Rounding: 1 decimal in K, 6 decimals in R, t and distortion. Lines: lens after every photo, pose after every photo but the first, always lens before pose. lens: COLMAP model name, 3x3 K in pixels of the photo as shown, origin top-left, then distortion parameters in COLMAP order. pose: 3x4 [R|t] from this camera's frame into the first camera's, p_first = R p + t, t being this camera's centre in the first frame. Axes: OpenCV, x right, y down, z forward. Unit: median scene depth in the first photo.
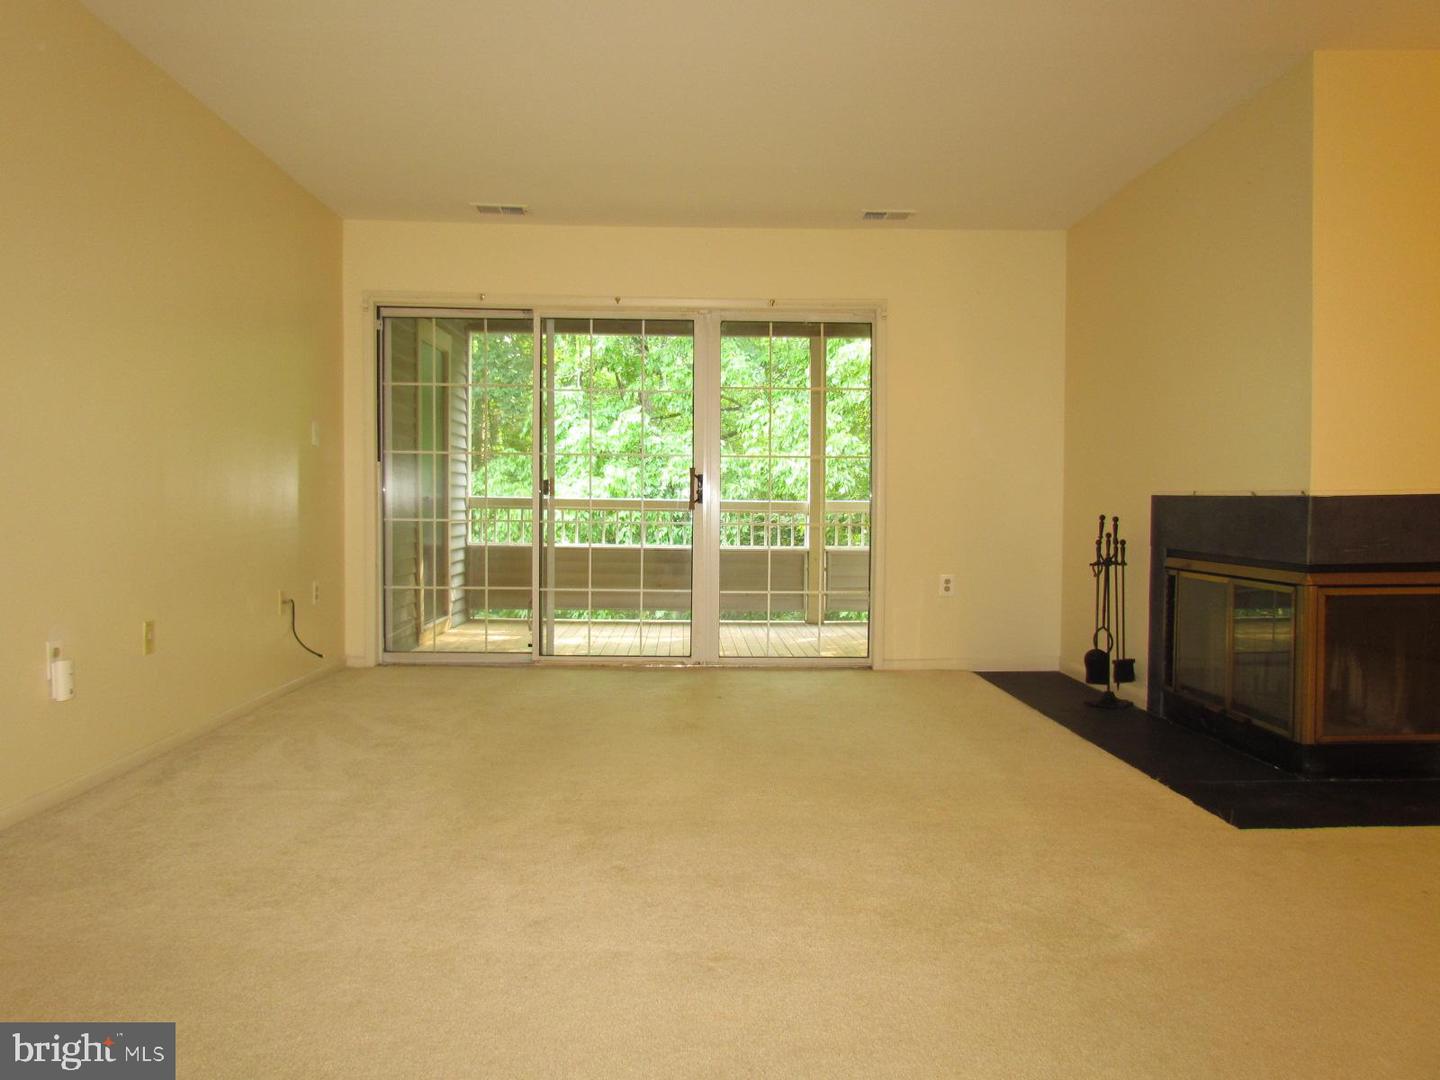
lens RADIAL K [[1026.1, 0, 720.0], [0, 1026.1, 540.0], [0, 0, 1]] dist [-0.003234, 0.000502]
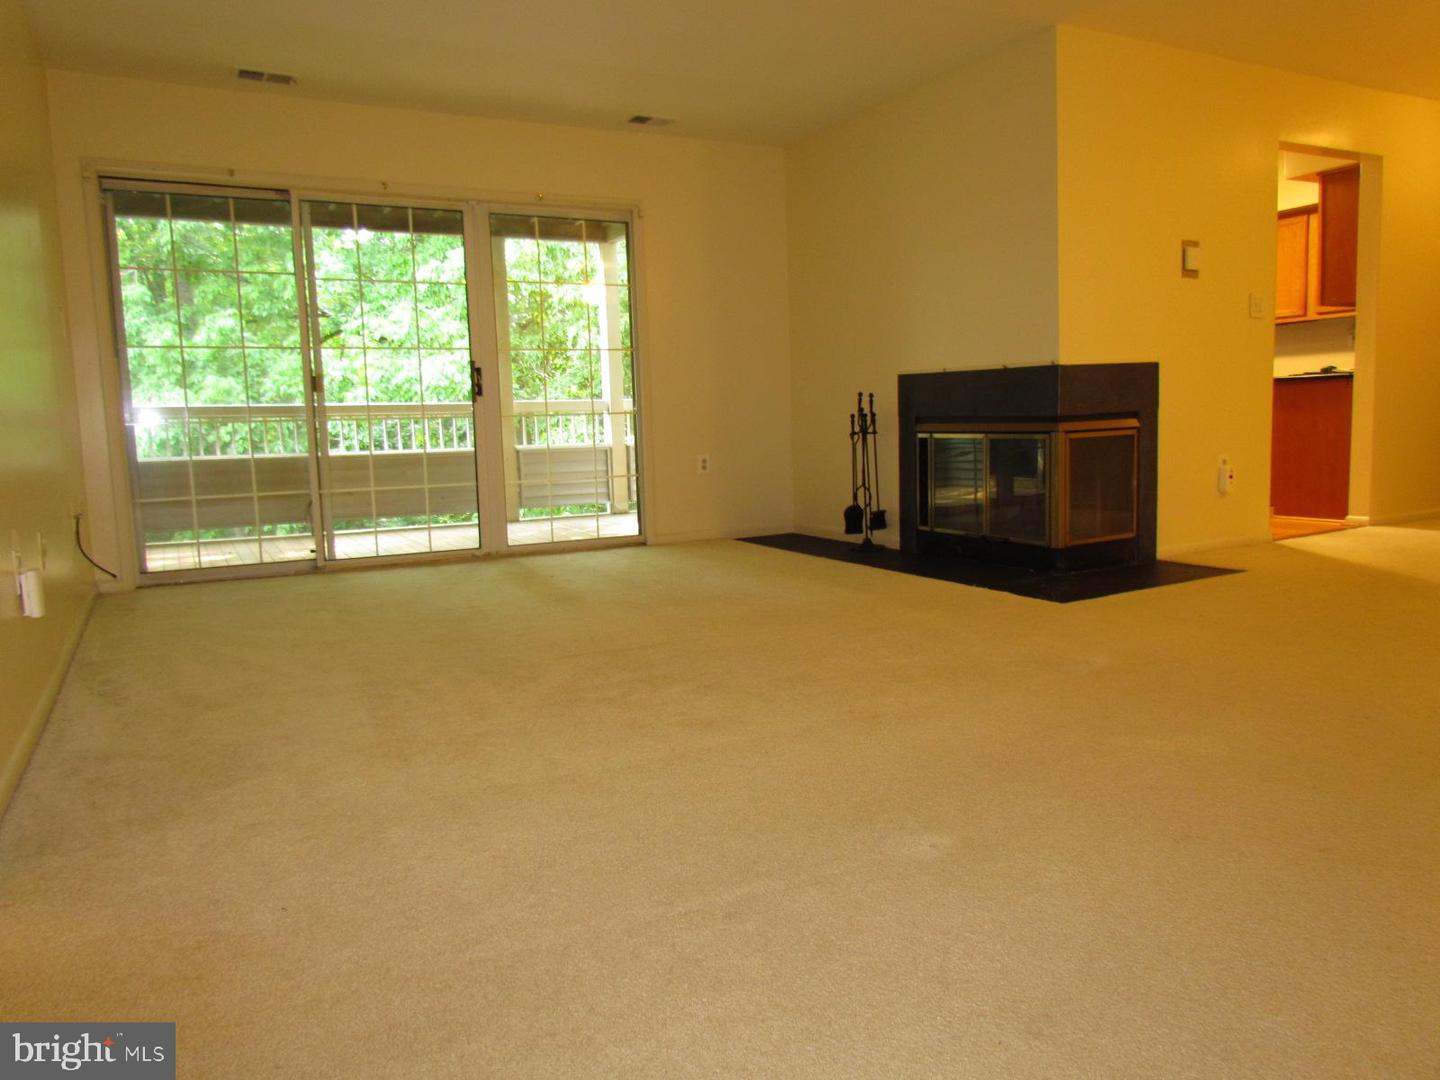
lens RADIAL K [[1033.9, 0, 720.0], [0, 1033.9, 540.0], [0, 0, 1]] dist [-0.006292, -0.005149]
pose [[0.900003, -0.085669, 0.427382, -0.272676], [0.050036, 0.994319, 0.093942, 0.022665], [-0.433002, -0.063163, 0.899177, -0.027846]]
